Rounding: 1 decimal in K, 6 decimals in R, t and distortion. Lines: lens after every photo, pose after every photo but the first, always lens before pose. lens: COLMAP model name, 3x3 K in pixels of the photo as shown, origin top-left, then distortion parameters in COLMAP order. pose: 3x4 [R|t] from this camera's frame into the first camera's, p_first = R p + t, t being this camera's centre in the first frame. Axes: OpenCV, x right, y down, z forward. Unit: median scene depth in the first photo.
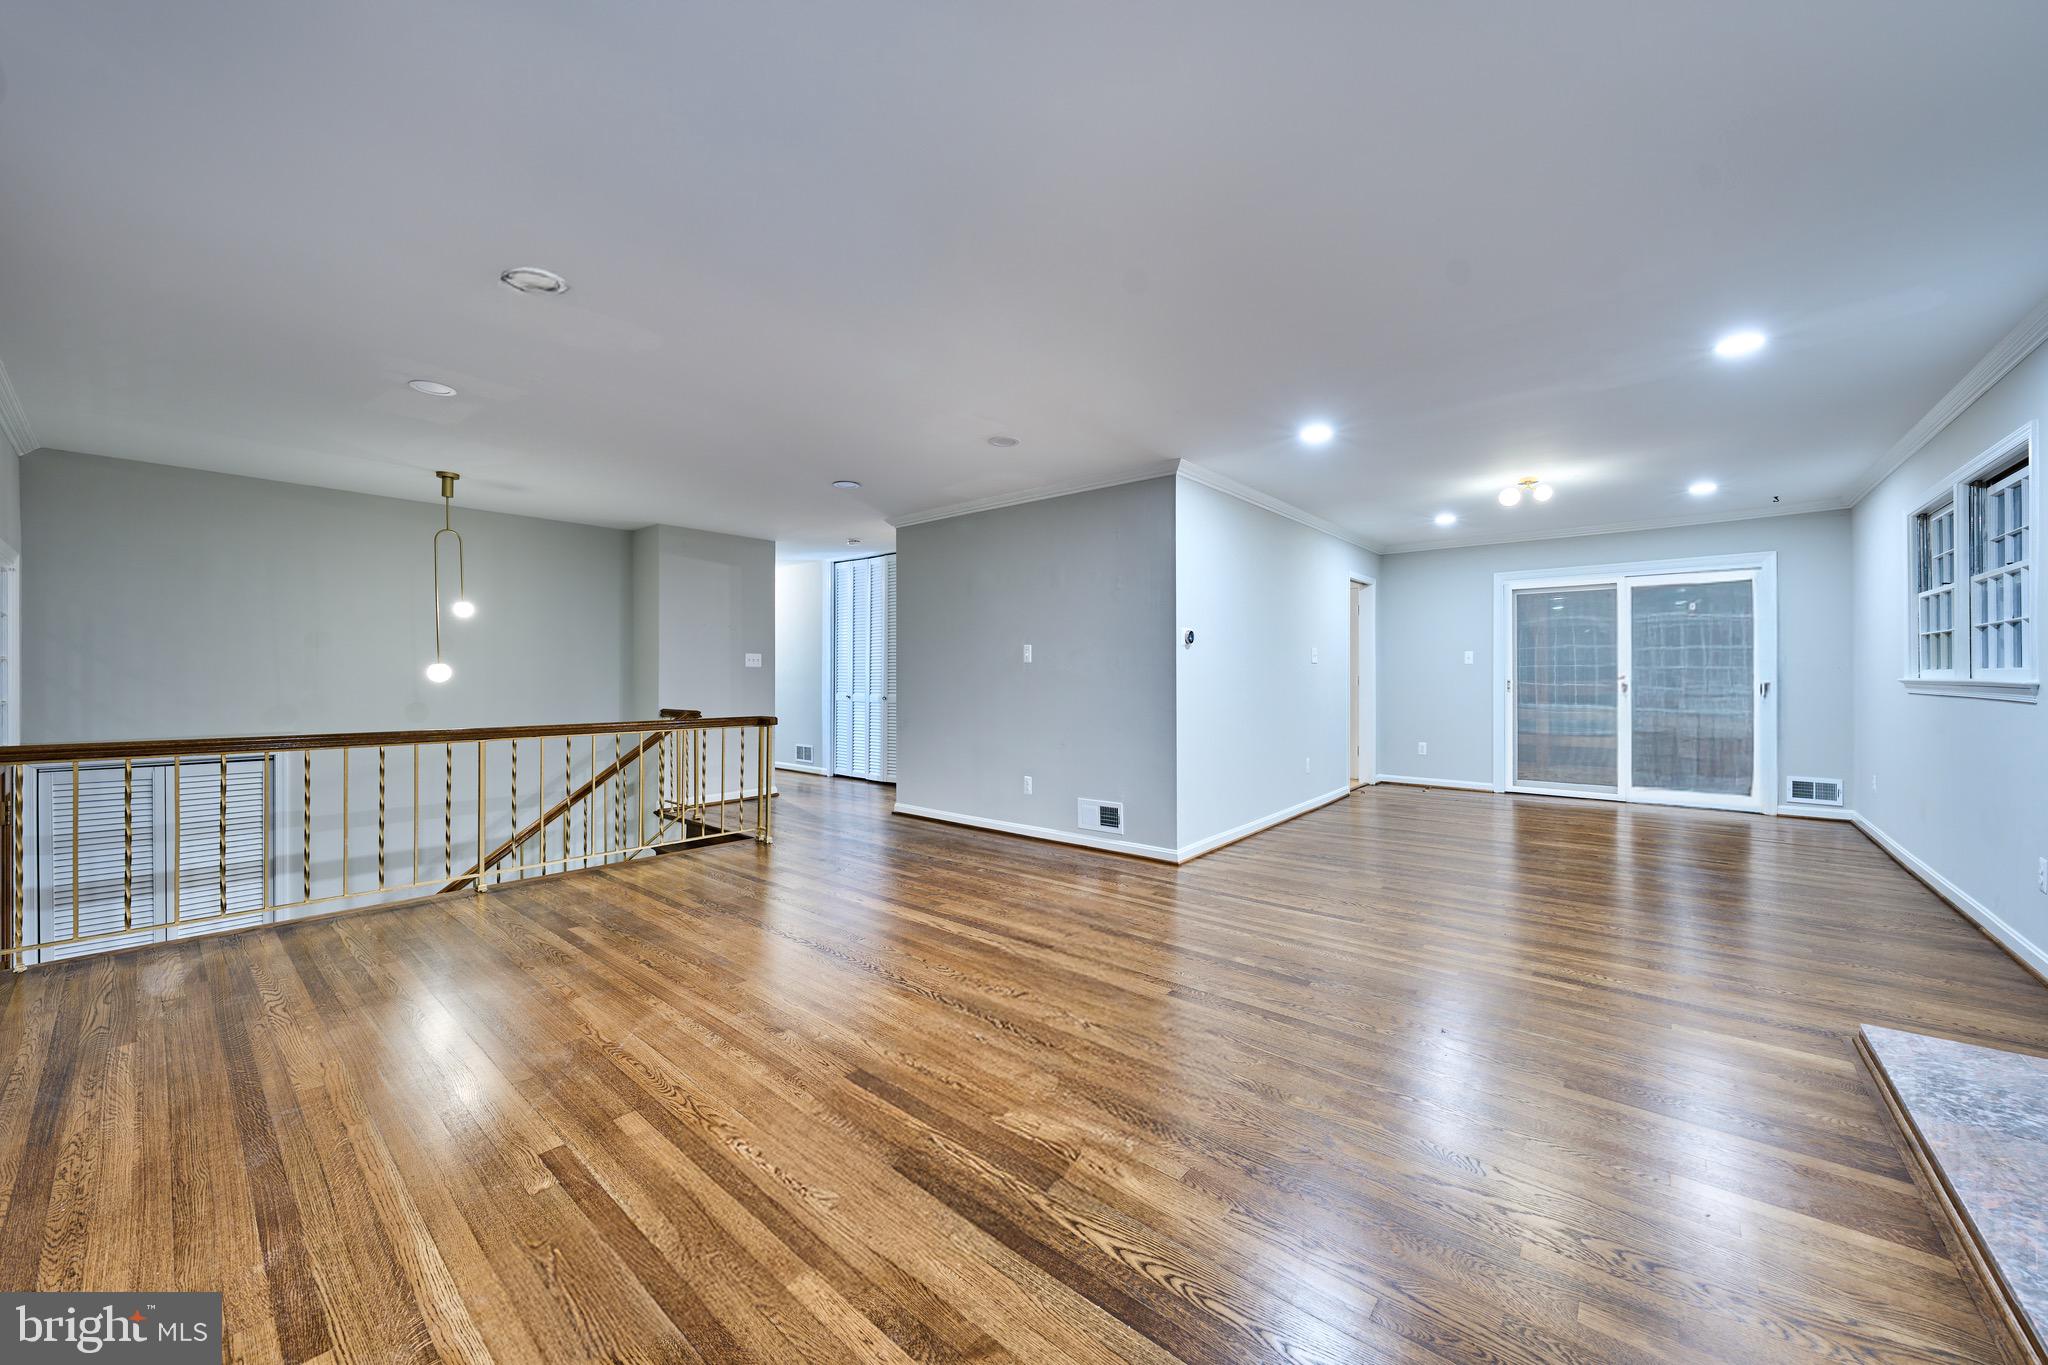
lens RADIAL K [[751.9, 0, 1024.0], [0, 751.9, 693.3], [0, 0, 1]] dist [-0.002039, -0.000124]
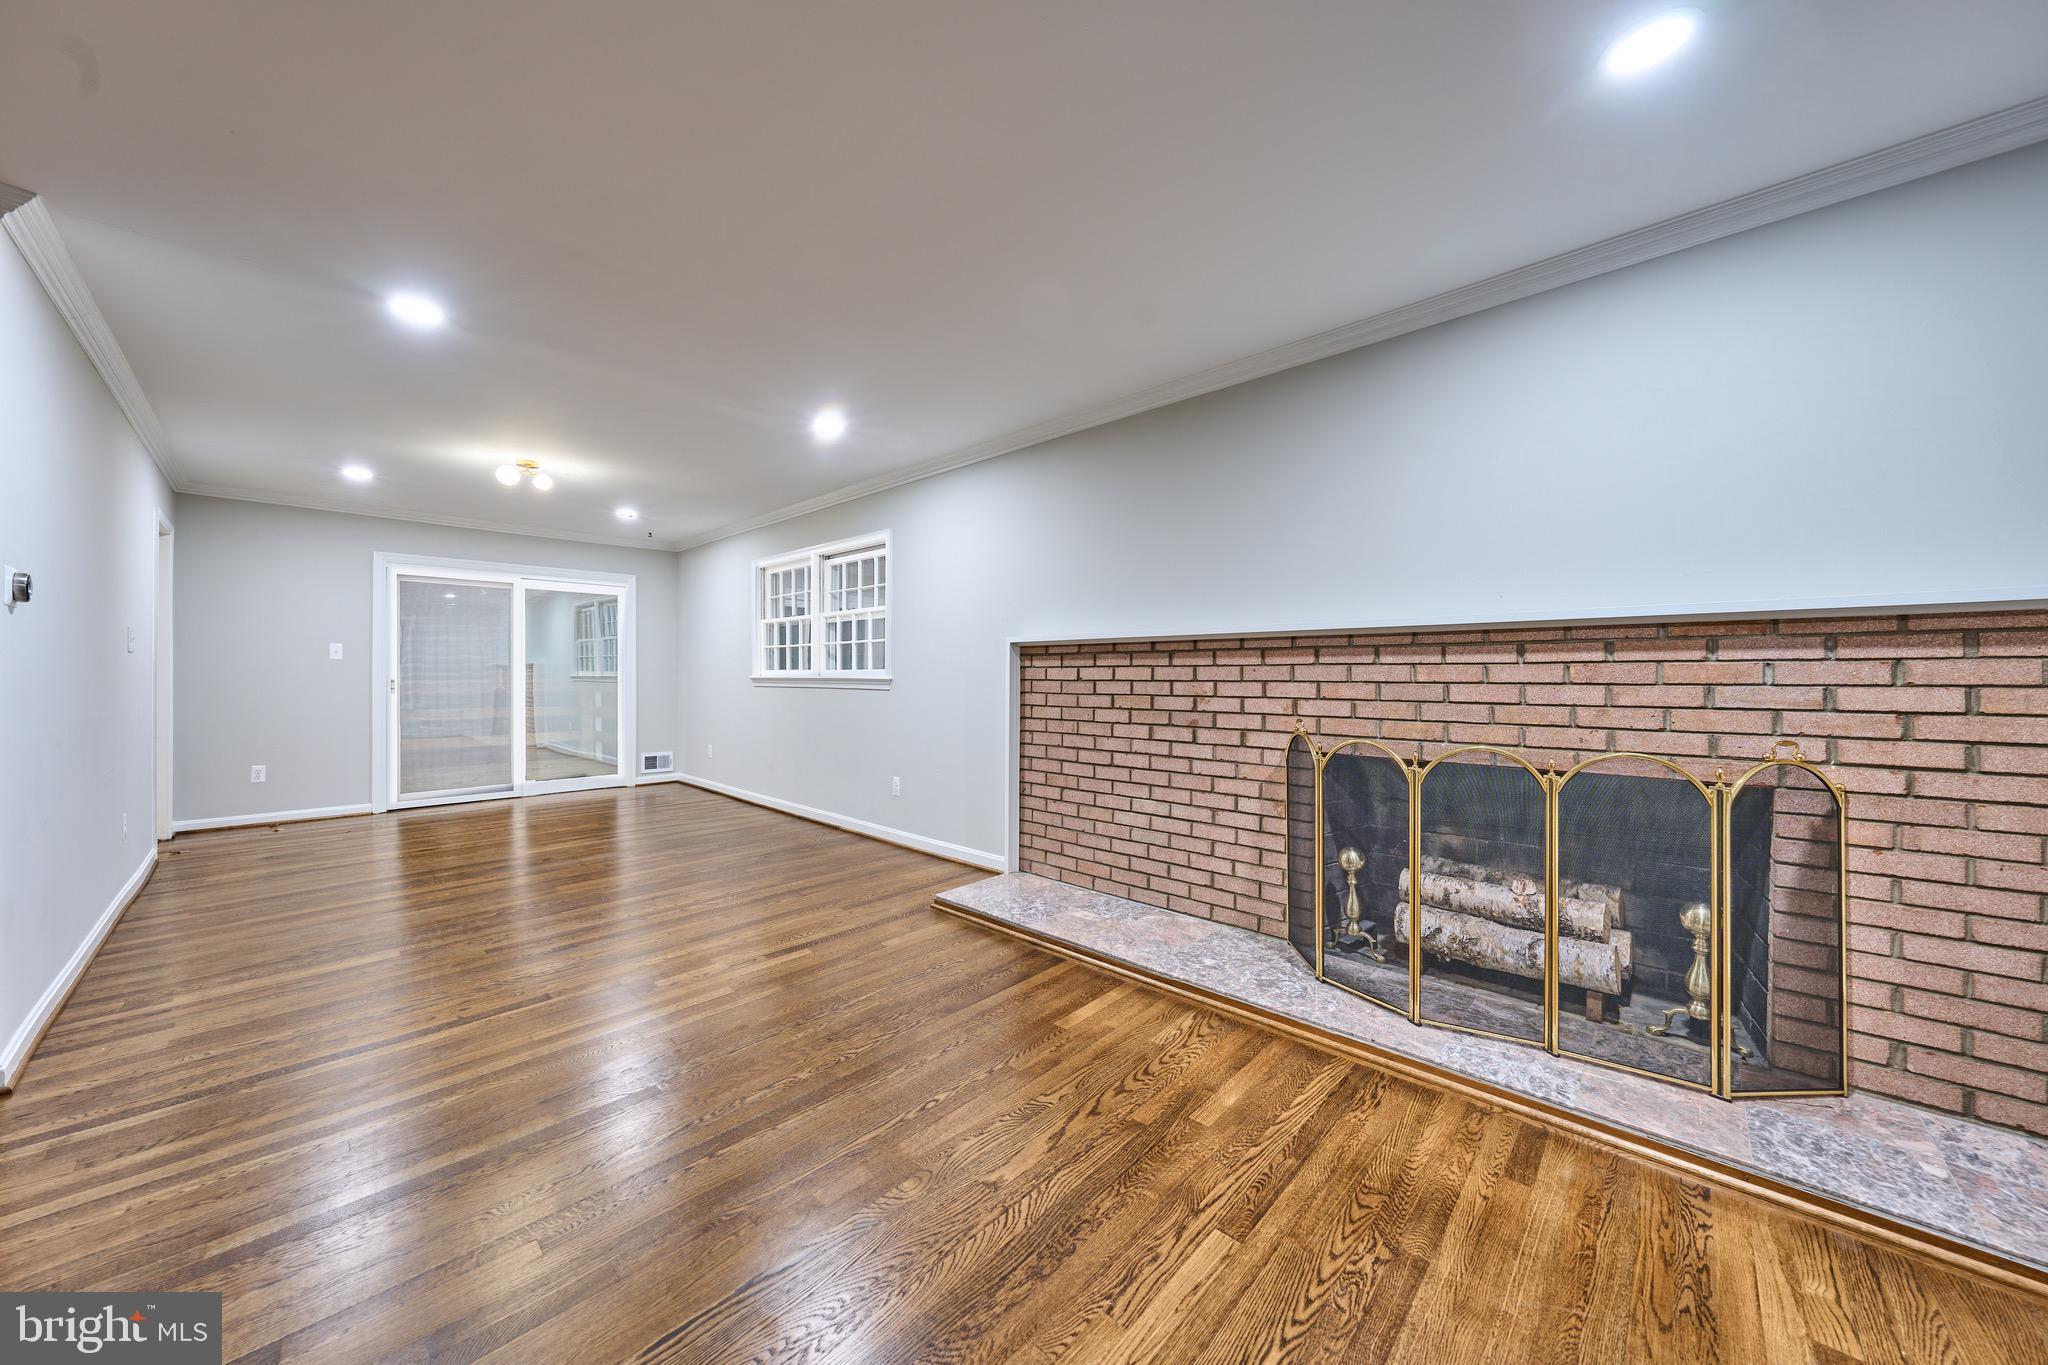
lens RADIAL K [[705.0, 0, 1035.3], [0, 705.0, 674.5], [0, 0, 1]] dist [-0.002231, -0.000070]
pose [[0.058534, 0.000742, 0.998285, -0.167740], [0.023998, 0.999710, -0.002150, -0.005566], [-0.997997, 0.024083, 0.058499, 0.338981]]
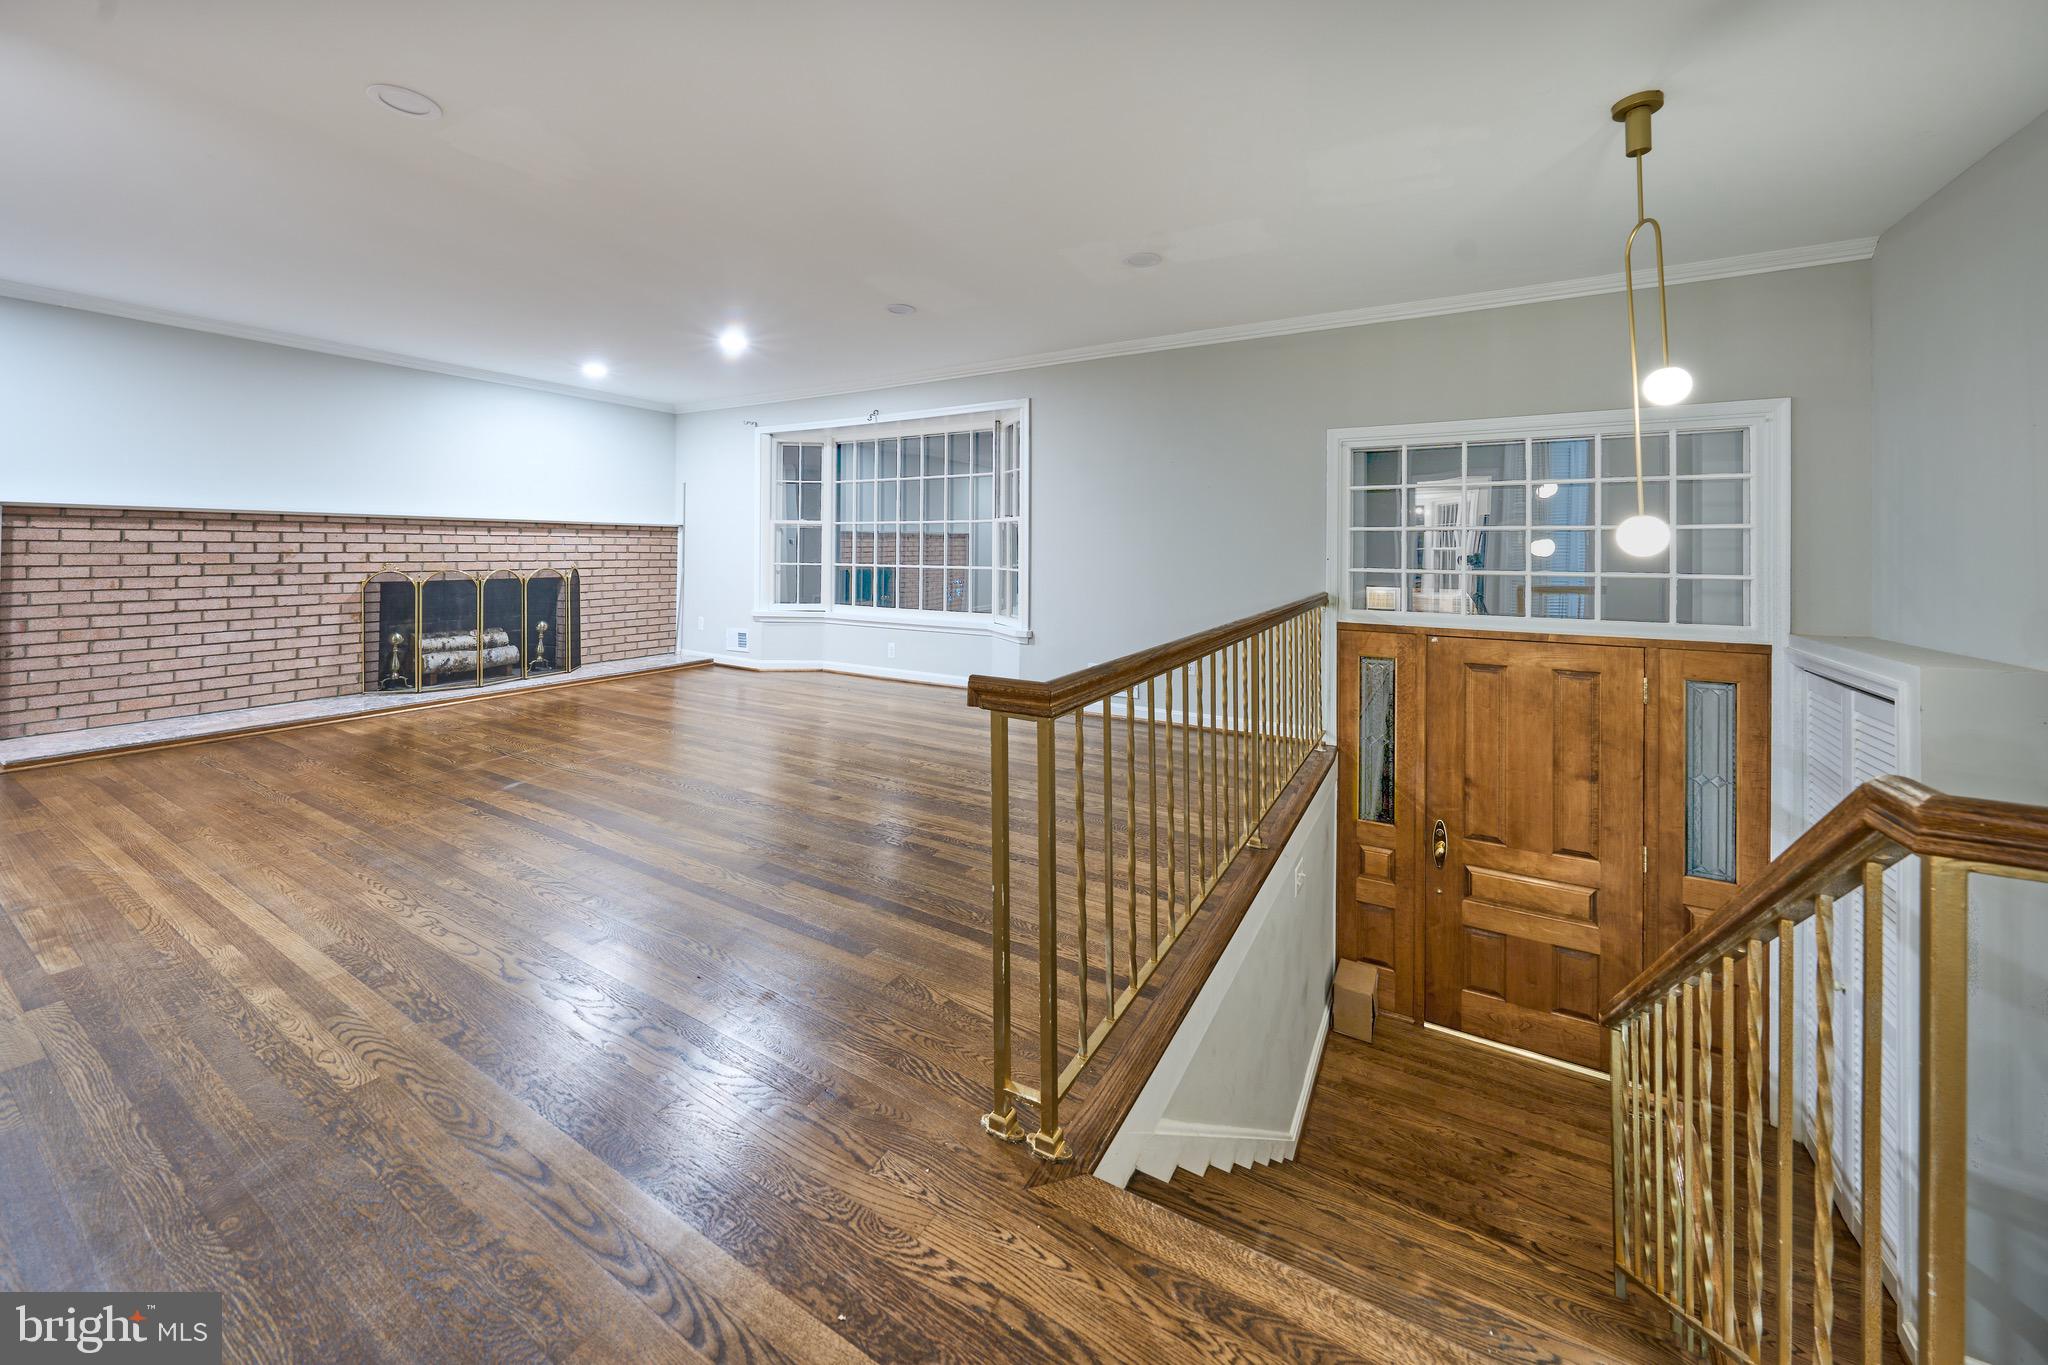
lens RADIAL K [[751.7, 0, 1038.5], [0, 751.7, 544.2], [0, 0, 1]] dist [-0.000274, 0.000222]
pose [[-0.983905, -0.006713, -0.178567, -0.329256], [-0.010193, 0.999775, 0.018578, -0.023762], [0.178402, 0.020099, -0.983752, 1.378519]]
